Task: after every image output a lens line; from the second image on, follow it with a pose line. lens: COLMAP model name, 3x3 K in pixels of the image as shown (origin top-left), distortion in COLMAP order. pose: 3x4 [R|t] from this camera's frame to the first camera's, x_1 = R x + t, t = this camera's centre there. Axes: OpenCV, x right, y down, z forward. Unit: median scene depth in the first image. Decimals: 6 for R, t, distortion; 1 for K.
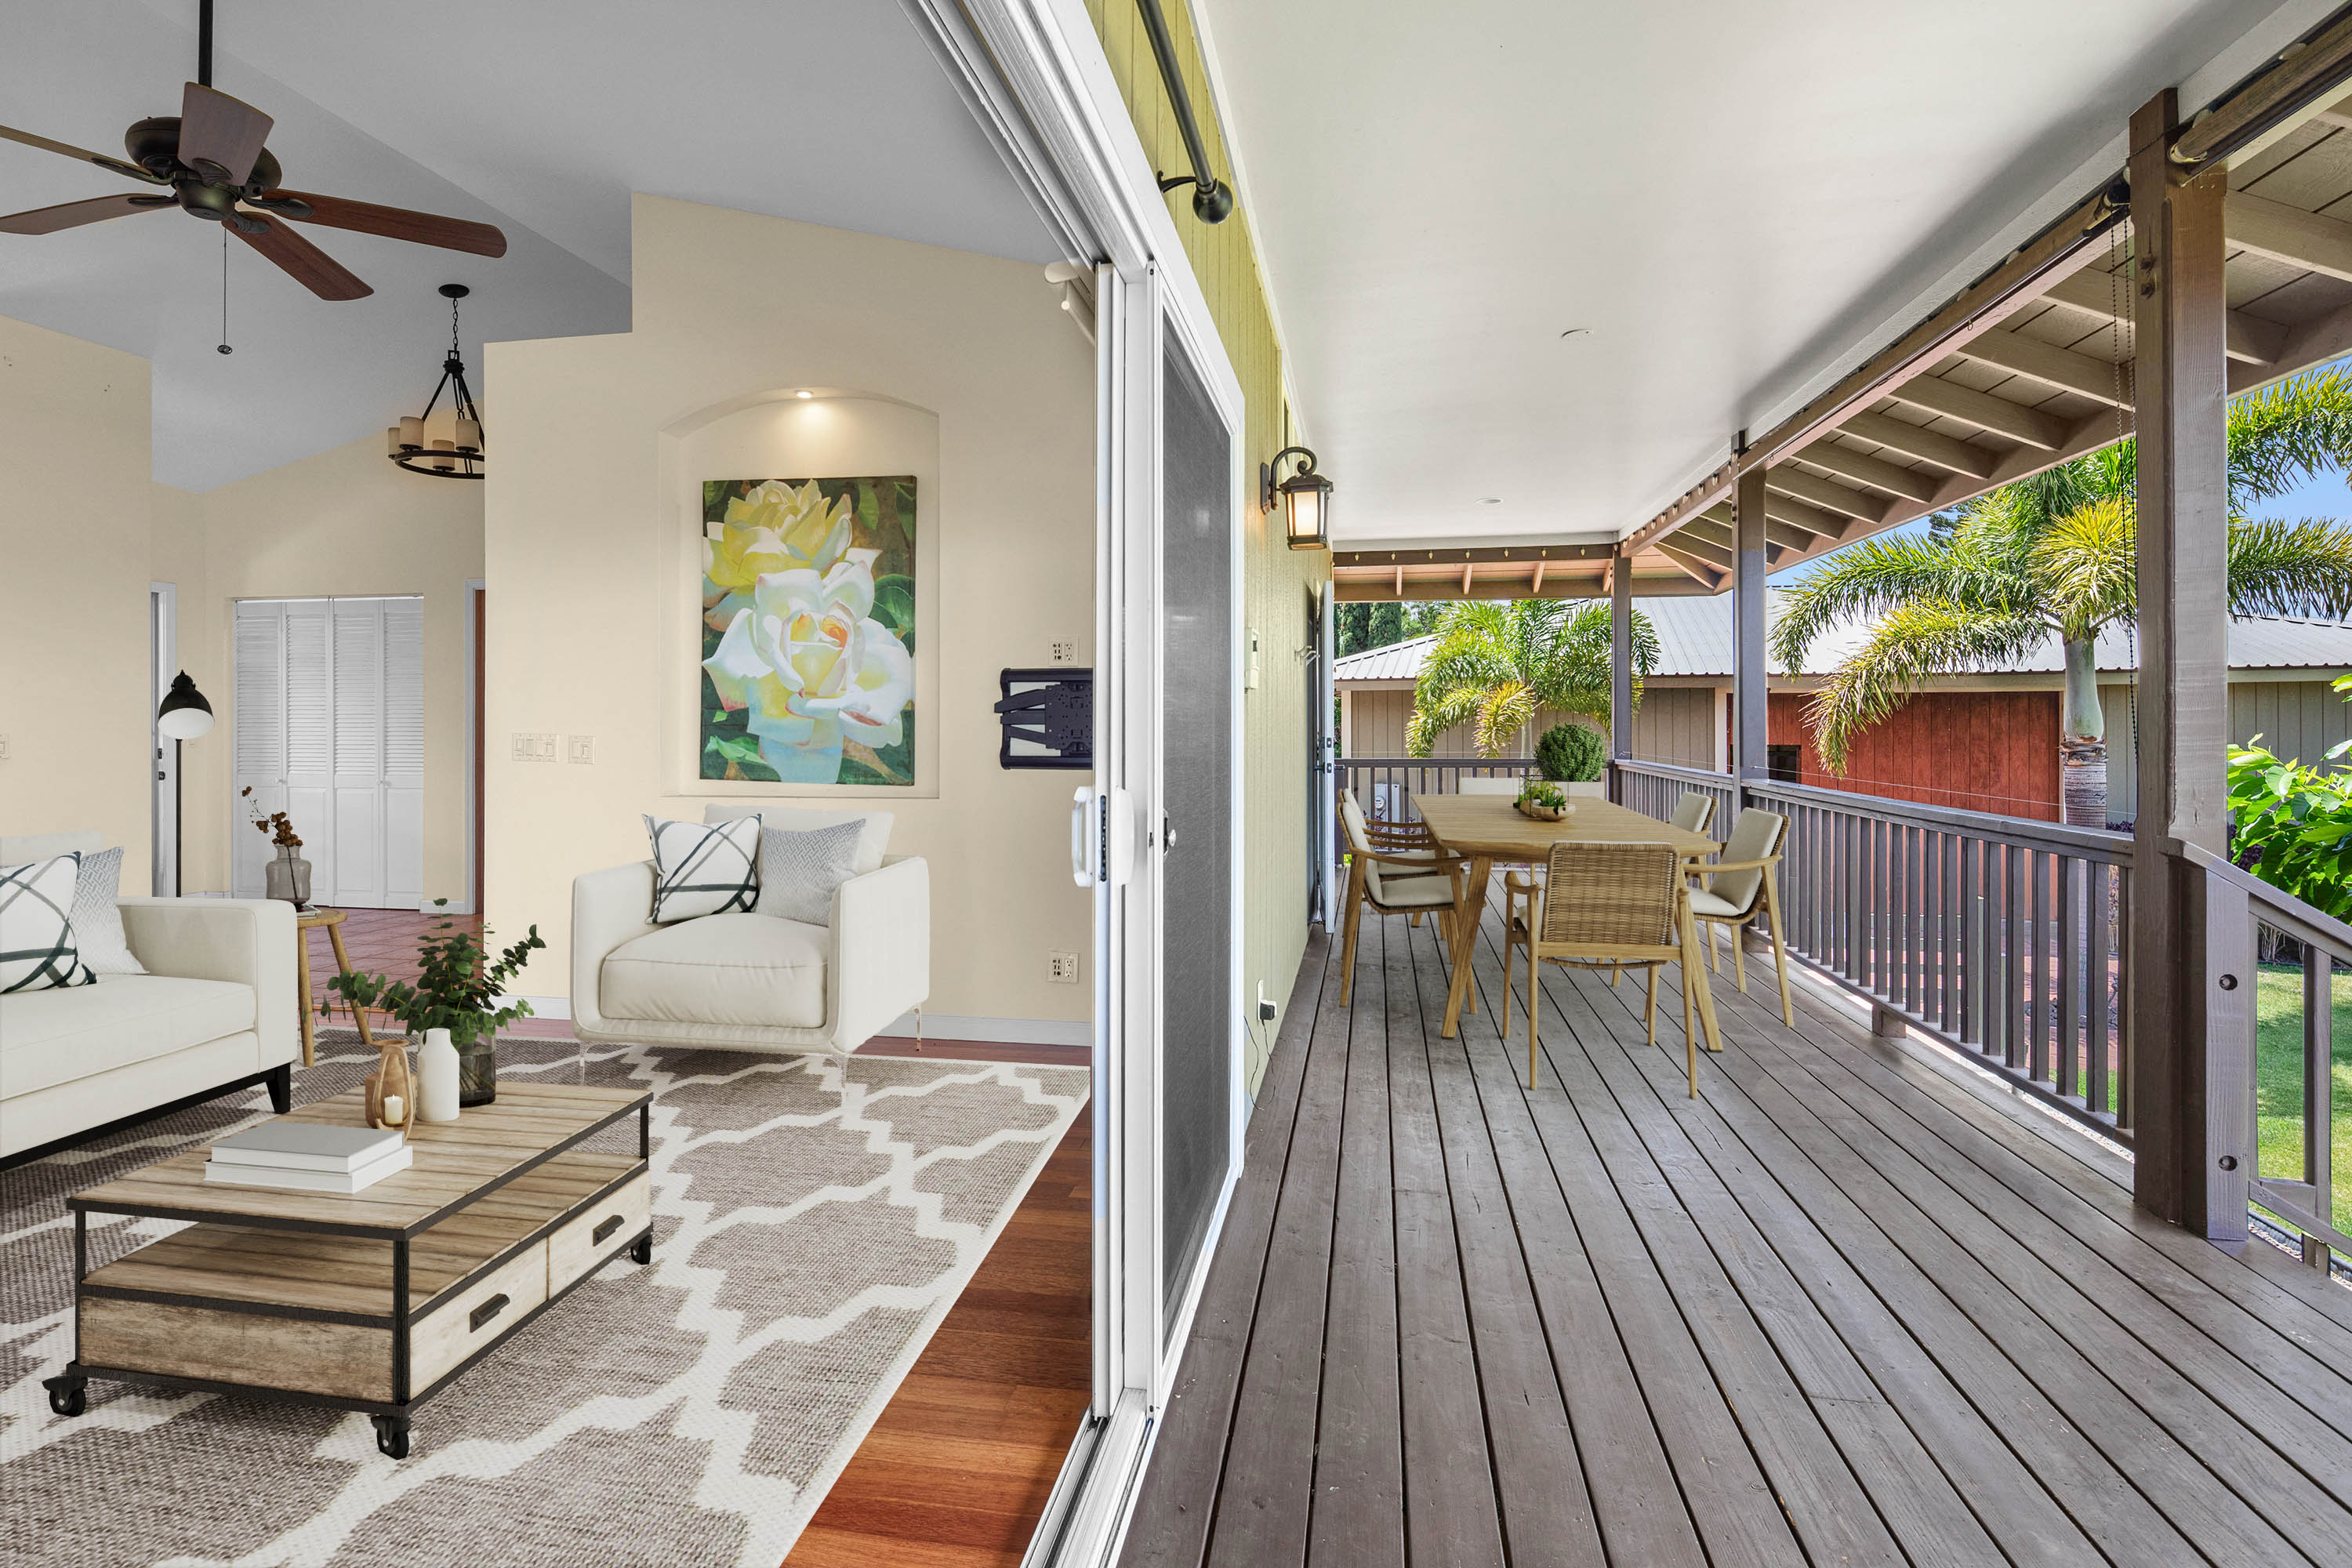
lens RADIAL K [[1158.3, 0, 1166.0], [0, 1158.3, 716.0], [0, 0, 1]] dist [0.000448, -0.000203]
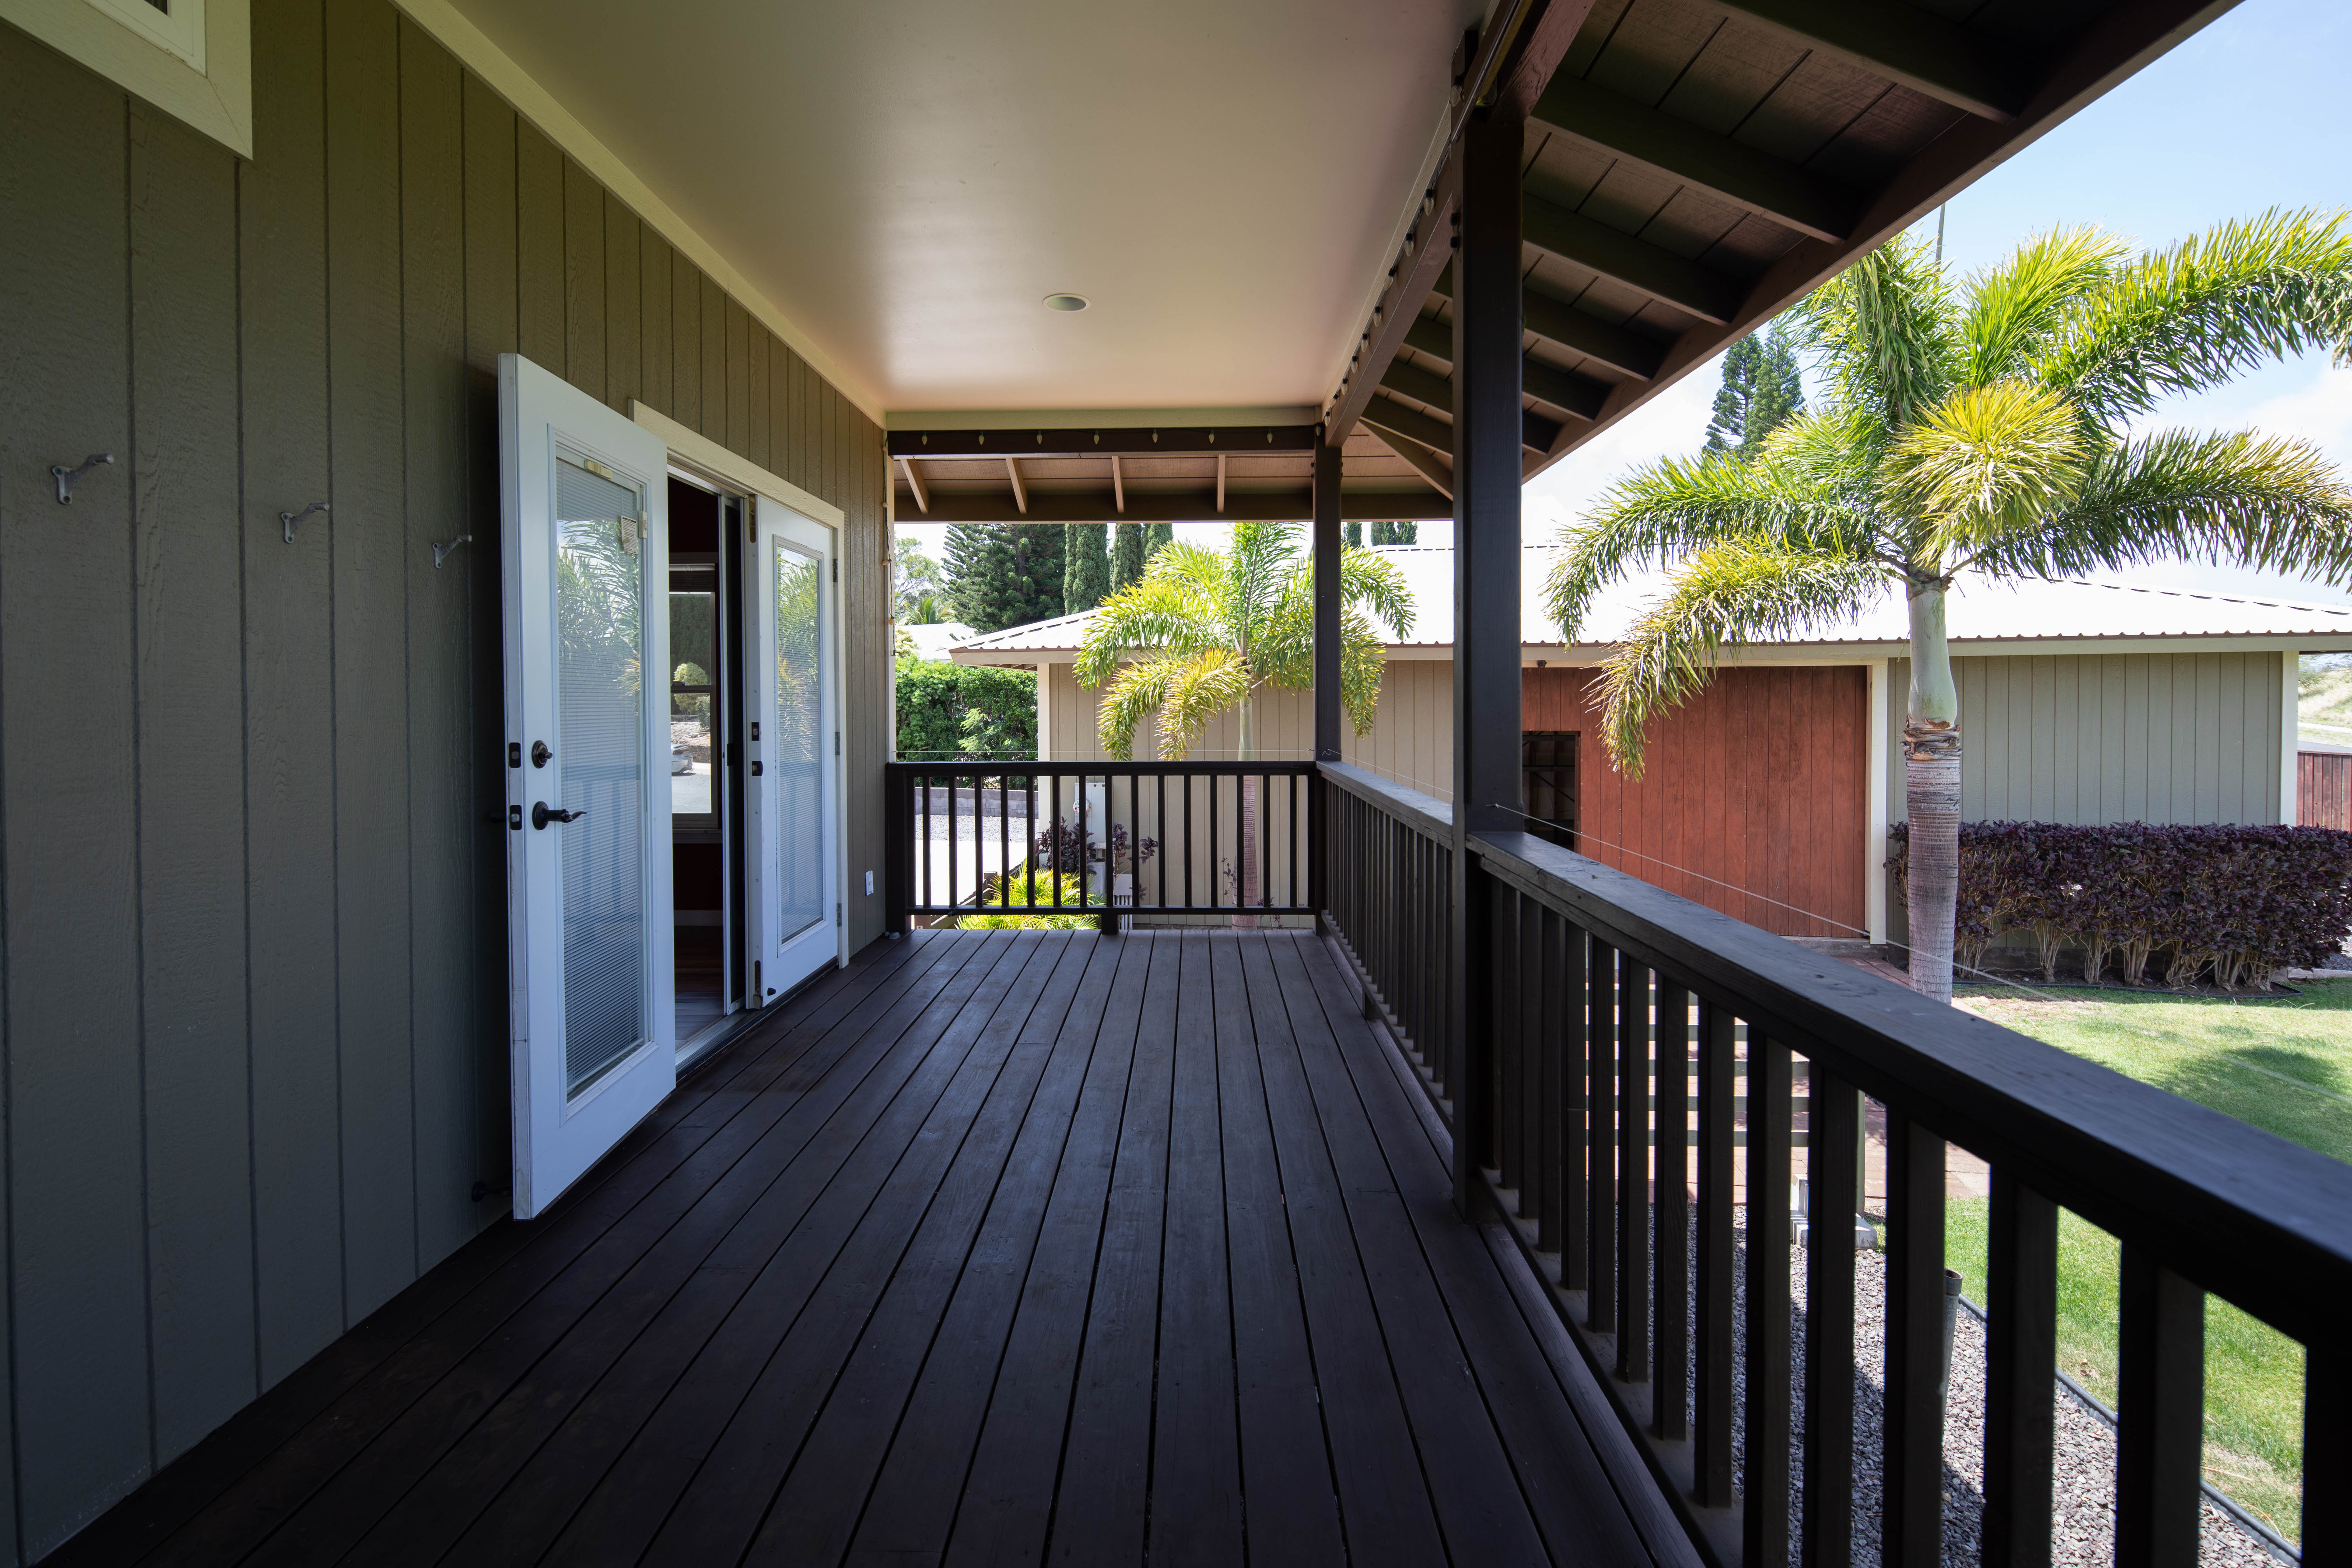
lens RADIAL K [[1158.3, 0, 1171.0], [0, 1158.3, 720.2], [0, 0, 1]] dist [0.000448, -0.000203]
pose [[0.986067, -0.005928, 0.166243, 0.165349], [0.002696, 0.999803, 0.019659, 0.000616], [-0.166327, -0.018937, 0.985889, 0.312846]]
